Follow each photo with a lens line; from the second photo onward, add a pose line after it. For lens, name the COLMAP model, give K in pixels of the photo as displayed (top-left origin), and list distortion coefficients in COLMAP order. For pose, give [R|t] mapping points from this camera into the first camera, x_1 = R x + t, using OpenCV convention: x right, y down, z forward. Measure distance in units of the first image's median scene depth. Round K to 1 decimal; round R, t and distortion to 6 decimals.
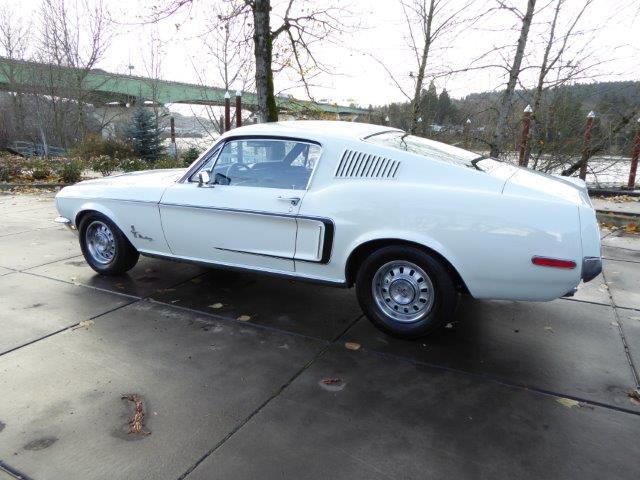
lens RADIAL K [[457.8, 0, 324.9], [0, 457.8, 242.0], [0, 0, 1]] dist [-0.061014, 0.040202]
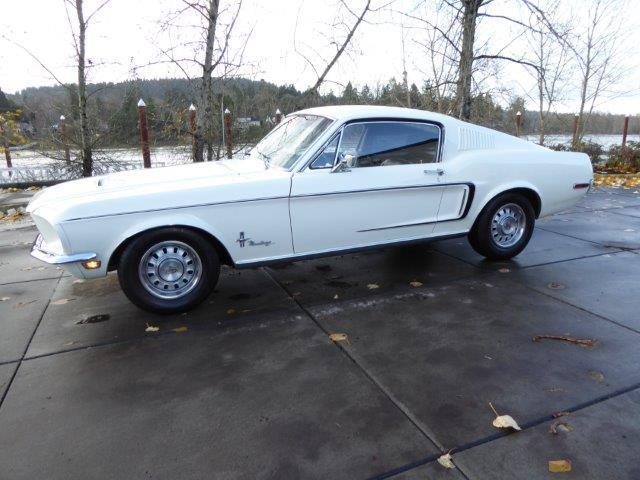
lens RADIAL K [[457.8, 0, 324.9], [0, 457.8, 242.0], [0, 0, 1]] dist [-0.061014, 0.040202]
pose [[0.653066, -0.205019, 0.729021, -1.129859], [0.198759, 0.975312, 0.096231, -0.083356], [-0.730753, 0.082054, 0.677693, 0.420805]]
